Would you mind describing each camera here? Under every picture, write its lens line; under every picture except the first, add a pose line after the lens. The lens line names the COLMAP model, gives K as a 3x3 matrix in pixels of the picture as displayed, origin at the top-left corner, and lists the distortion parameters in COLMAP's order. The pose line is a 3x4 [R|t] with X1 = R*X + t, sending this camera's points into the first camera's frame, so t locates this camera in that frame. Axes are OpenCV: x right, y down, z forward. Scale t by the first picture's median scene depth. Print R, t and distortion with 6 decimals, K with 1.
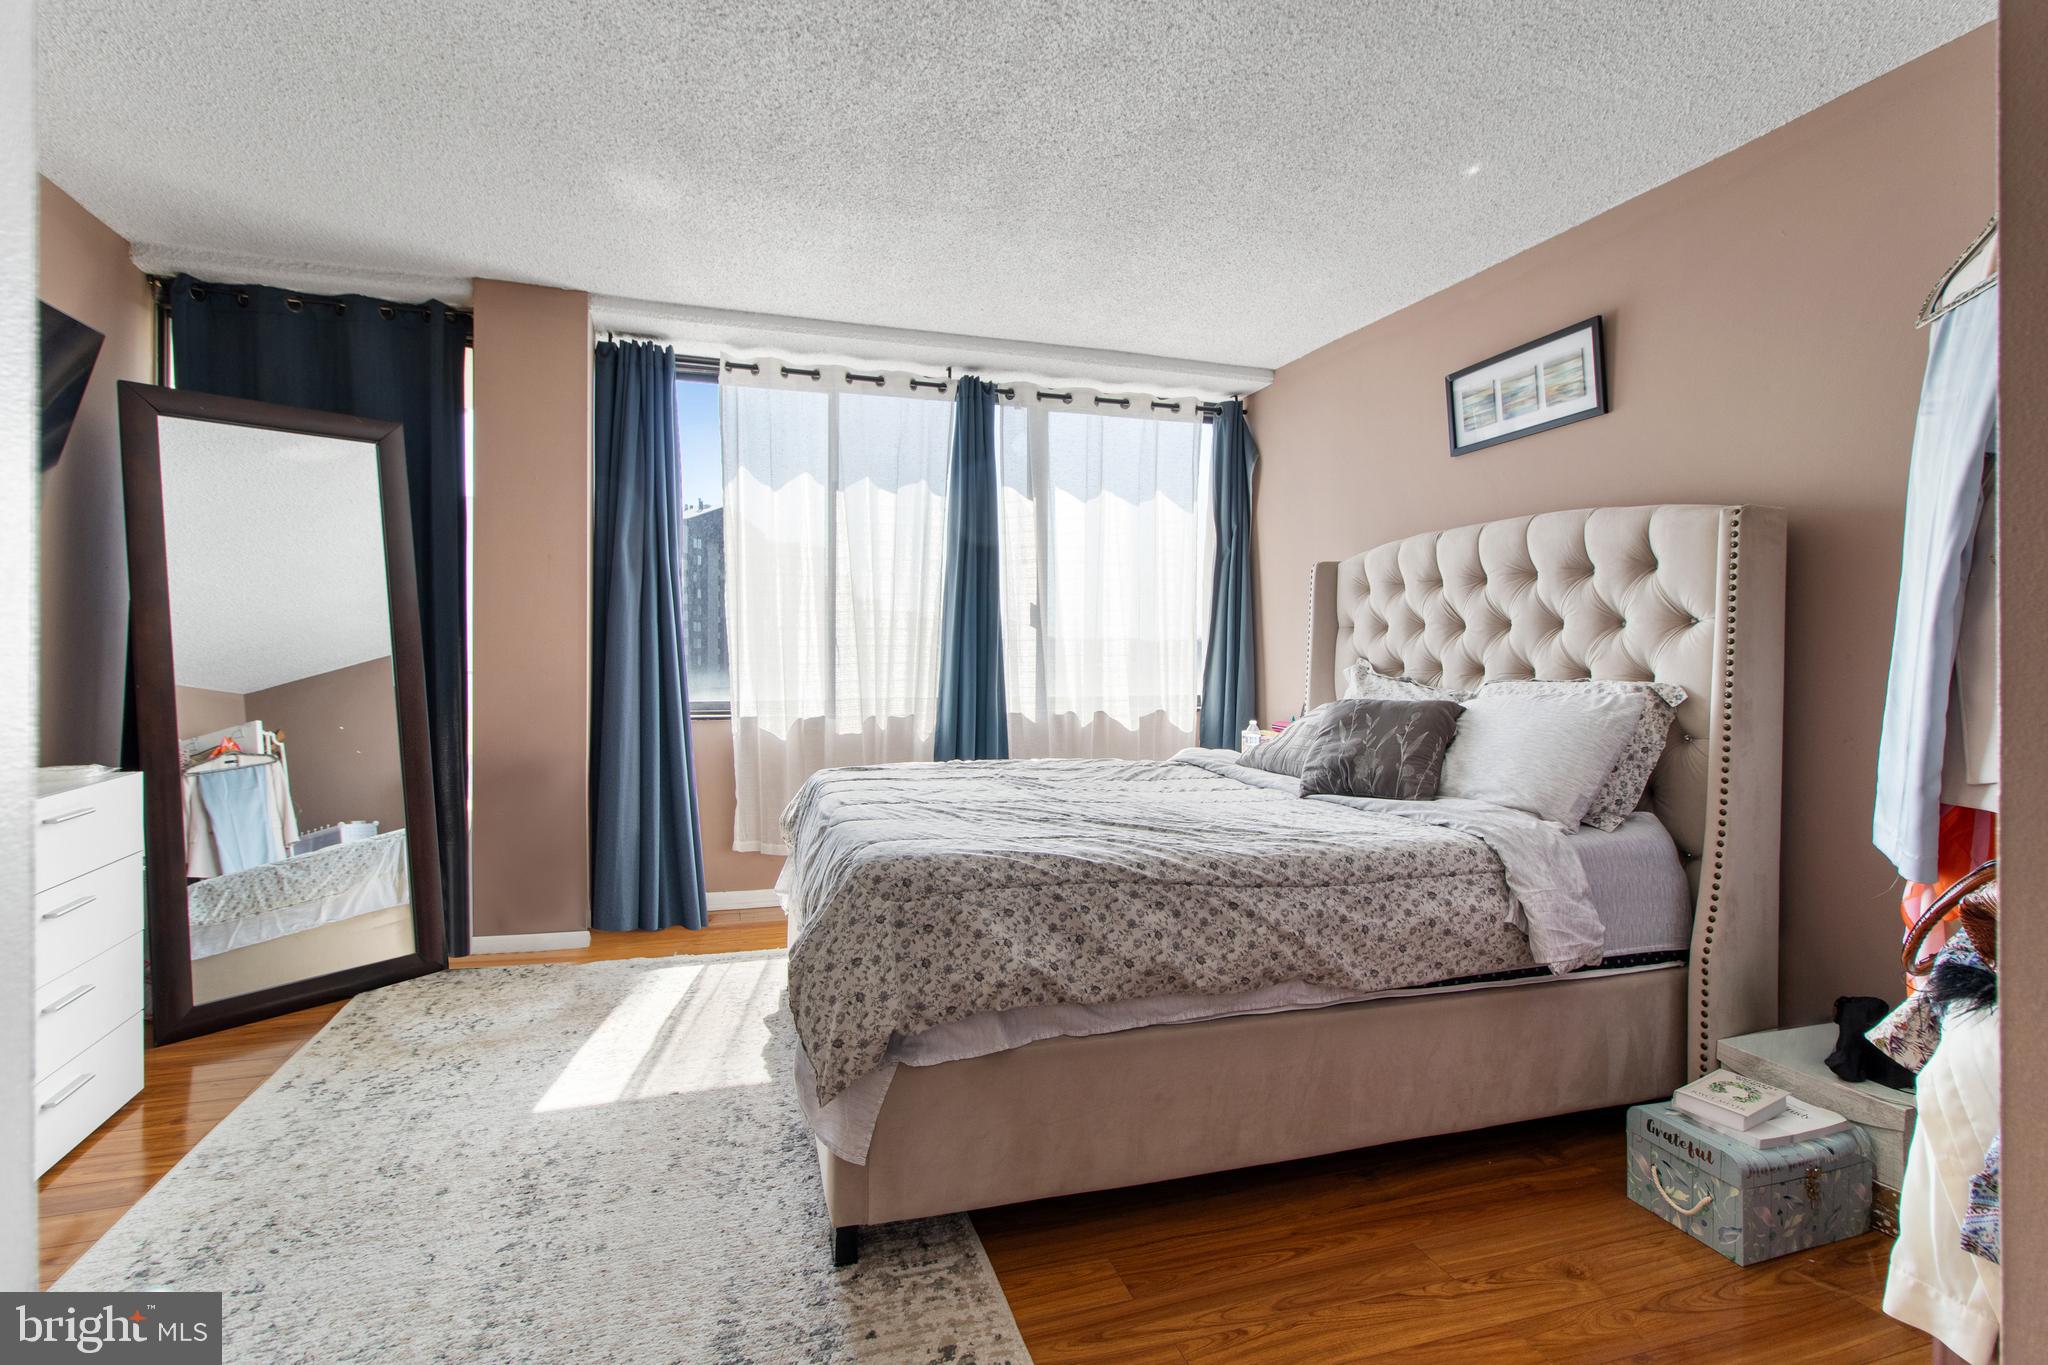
lens RADIAL K [[956.4, 0, 1023.7], [0, 956.4, 642.7], [0, 0, 1]] dist [0.000368, 0.000052]
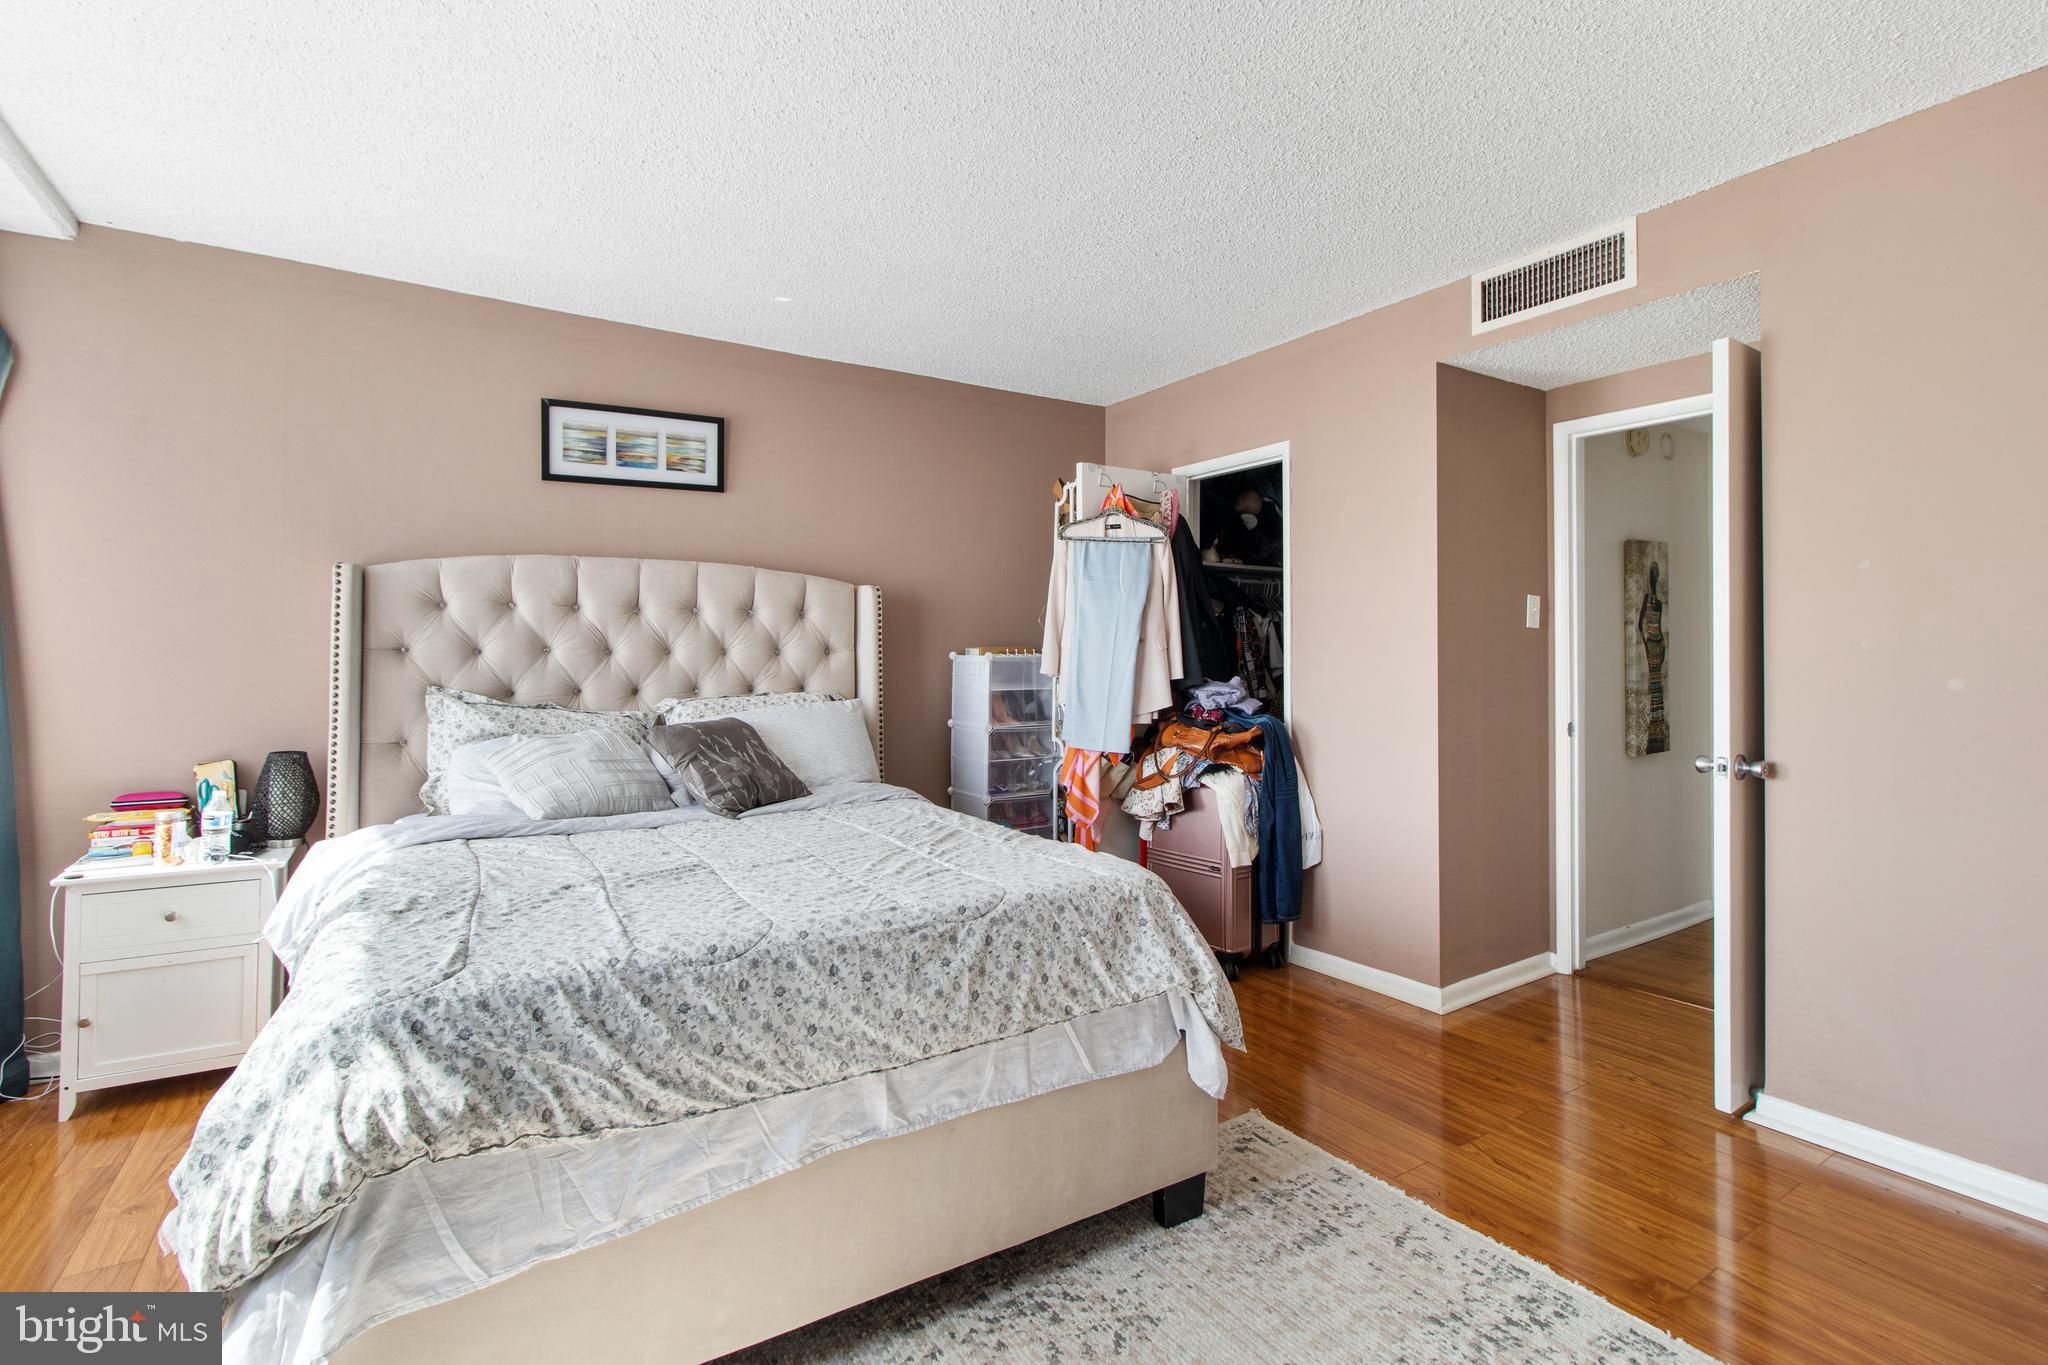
lens RADIAL K [[992.7, 0, 1022.9], [0, 992.7, 657.3], [0, 0, 1]] dist [-0.000198, 0.000051]
pose [[-0.257485, 0.005327, 0.966267, -0.712079], [0.001426, 0.999986, -0.005133, -0.005619], [-0.966281, 0.000057, -0.257489, 0.829889]]
